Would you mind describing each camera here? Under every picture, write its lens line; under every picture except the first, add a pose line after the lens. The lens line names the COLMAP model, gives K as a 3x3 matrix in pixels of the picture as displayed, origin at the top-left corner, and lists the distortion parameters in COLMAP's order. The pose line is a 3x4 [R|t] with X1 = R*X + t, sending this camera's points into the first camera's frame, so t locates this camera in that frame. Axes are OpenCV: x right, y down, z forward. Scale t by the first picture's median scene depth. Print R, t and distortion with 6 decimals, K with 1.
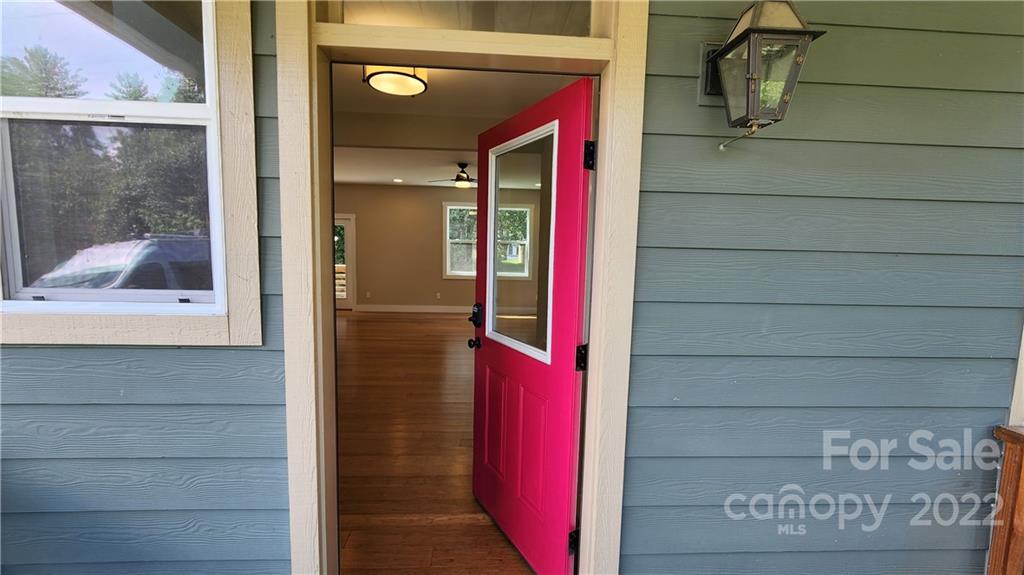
lens RADIAL K [[423.5, 0, 516.2], [0, 423.5, 284.6], [0, 0, 1]] dist [-0.004920, 0.001713]
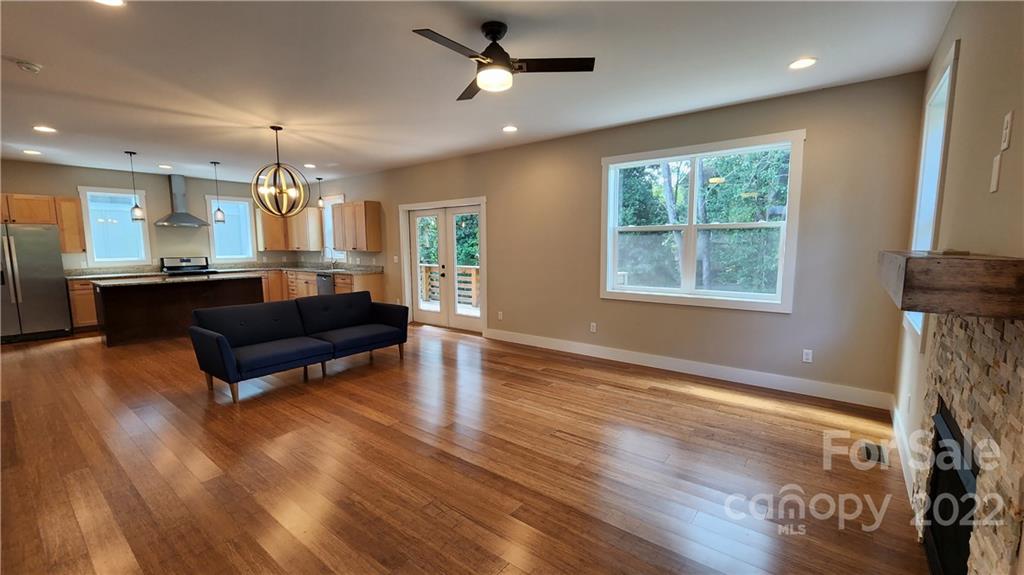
lens RADIAL K [[423.5, 0, 515.8], [0, 423.5, 295.6], [0, 0, 1]] dist [-0.004920, 0.001713]
pose [[0.740656, 0.054253, -0.669690, 0.119128], [-0.032962, 0.998468, 0.044433, -0.038303], [0.671075, -0.010835, 0.741310, 0.519708]]
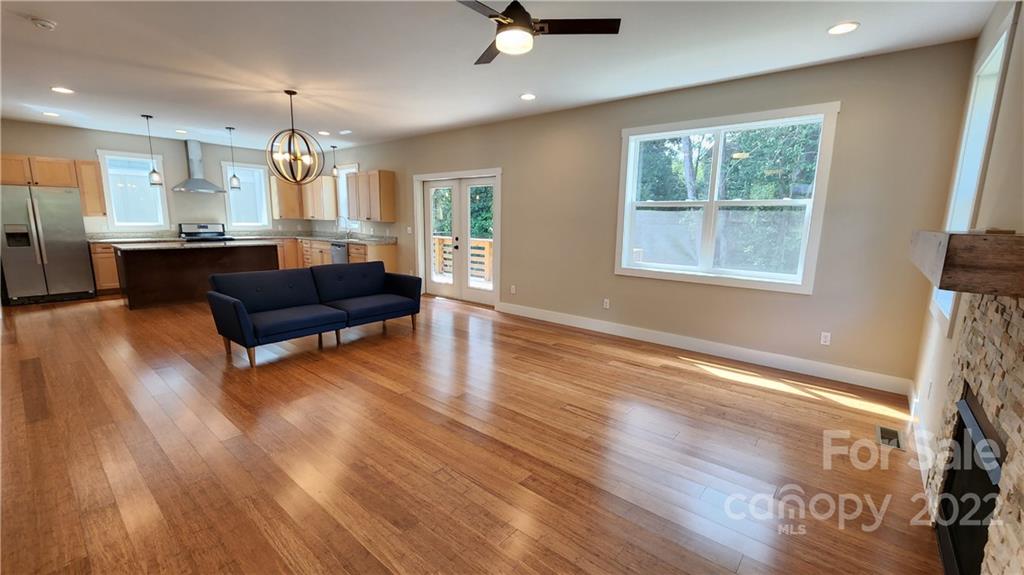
lens RADIAL K [[423.5, 0, 515.6], [0, 423.5, 296.3], [0, 0, 1]] dist [-0.004920, 0.001713]
pose [[0.719182, 0.114158, -0.685380, 0.115880], [-0.057960, 0.992829, 0.104549, -0.035663], [0.692400, -0.035465, 0.720641, 0.520930]]
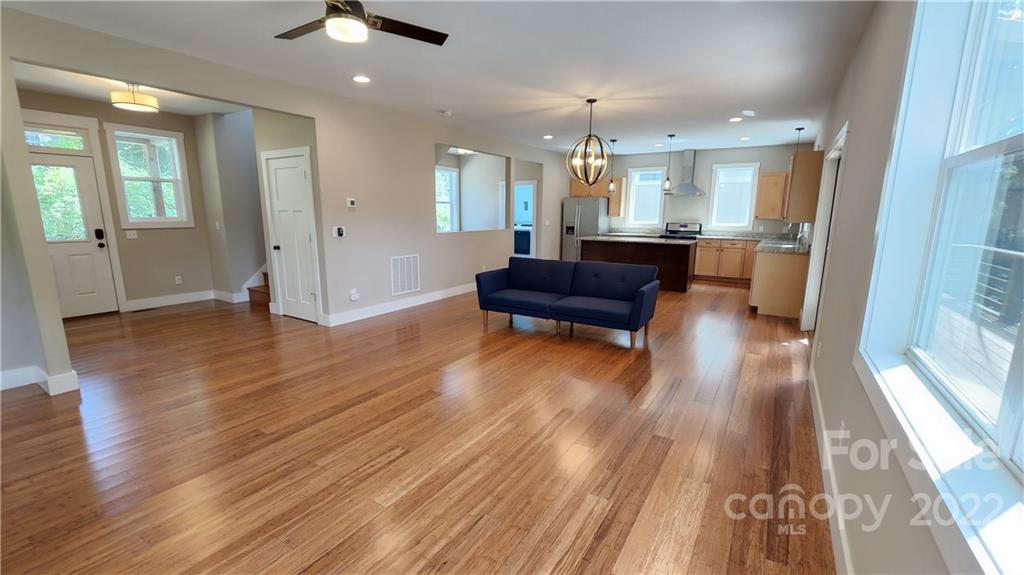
lens RADIAL K [[423.5, 0, 508.4], [0, 423.5, 295.6], [0, 0, 1]] dist [-0.004920, 0.001713]
pose [[-0.589413, 0.129057, -0.797456, 0.083998], [-0.090435, 0.970410, 0.223889, -0.076717], [0.802754, 0.204081, -0.560301, 0.979098]]
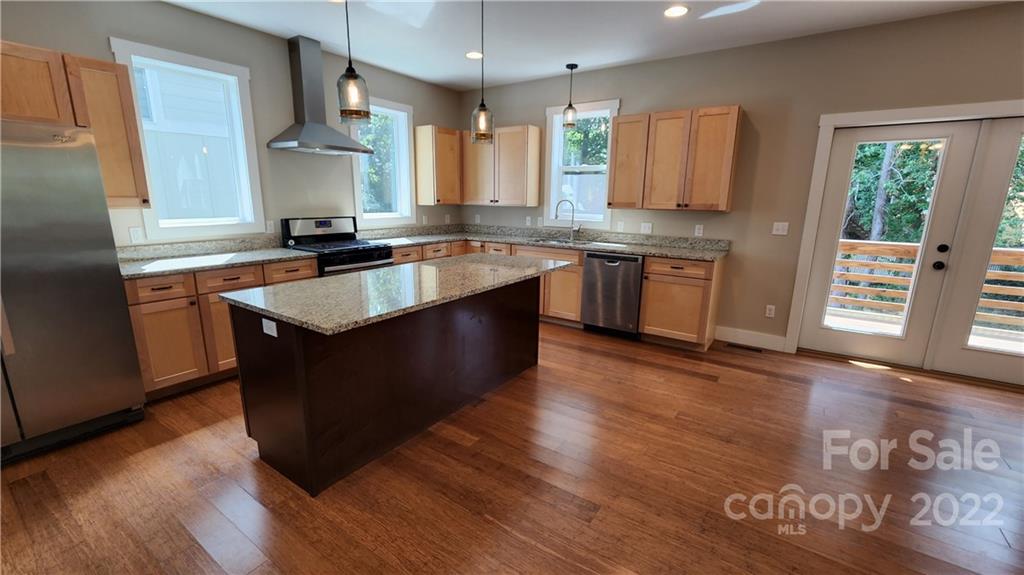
lens RADIAL K [[423.5, 0, 511.3], [0, 423.5, 291.9], [0, 0, 1]] dist [-0.004920, 0.001713]
pose [[0.786416, 0.120699, -0.605790, -0.563543], [-0.043969, 0.989174, 0.140006, -0.049704], [0.616130, -0.083467, 0.783209, 0.480822]]
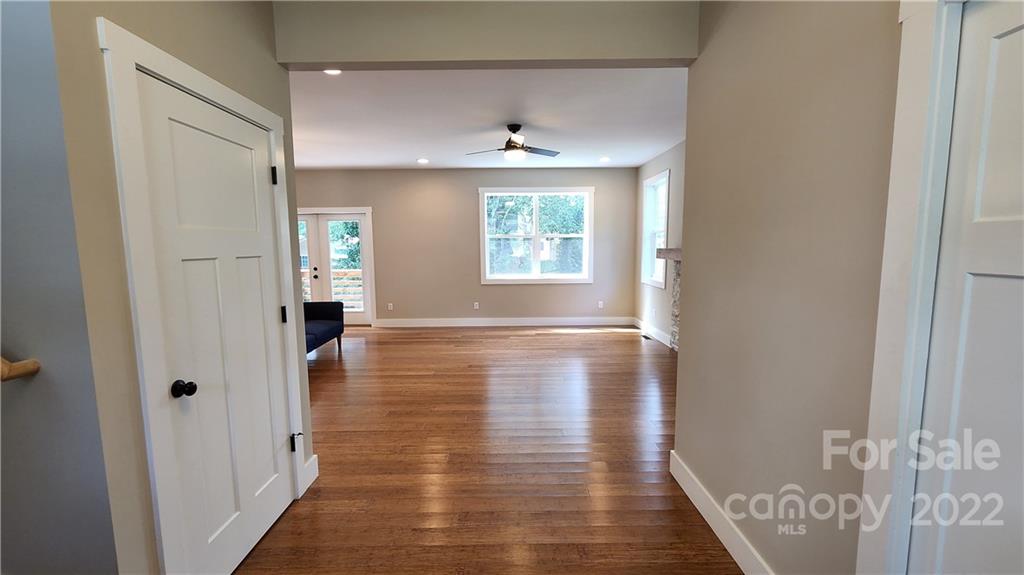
lens RADIAL K [[423.5, 0, 508.8], [0, 423.5, 291.5], [0, 0, 1]] dist [-0.004920, 0.001713]
pose [[0.997730, -0.026585, -0.061870, -0.073093], [0.027951, 0.999382, 0.021321, -0.015884], [0.061265, -0.023002, 0.997856, 0.207385]]
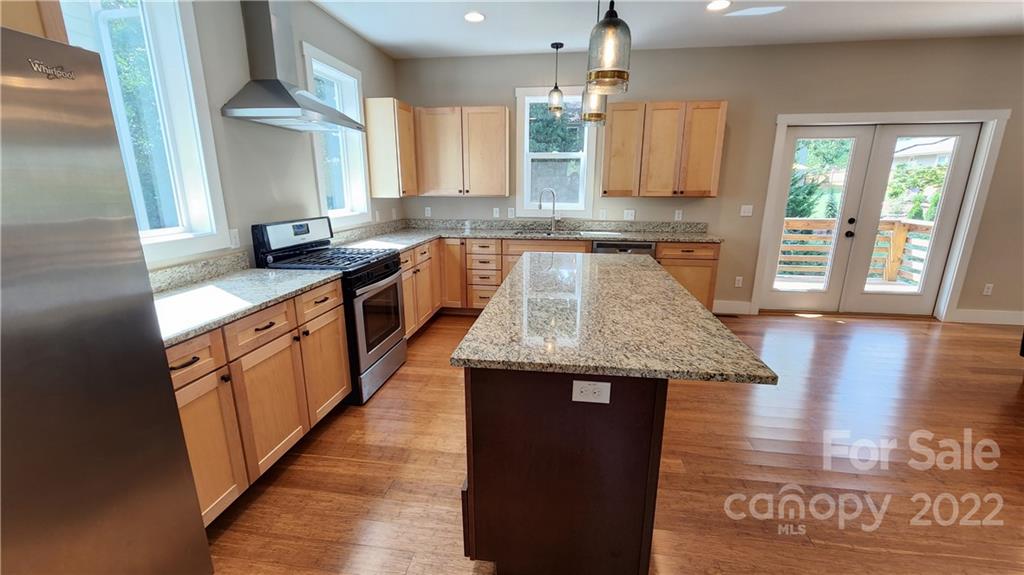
lens RADIAL K [[423.5, 0, 514.5], [0, 423.5, 291.7], [0, 0, 1]] dist [-0.004920, 0.001713]
pose [[0.978364, 0.027876, -0.205004, -0.774908], [0.005966, 0.986668, 0.162636, -0.053515], [0.206804, -0.160340, 0.965154, 0.434949]]
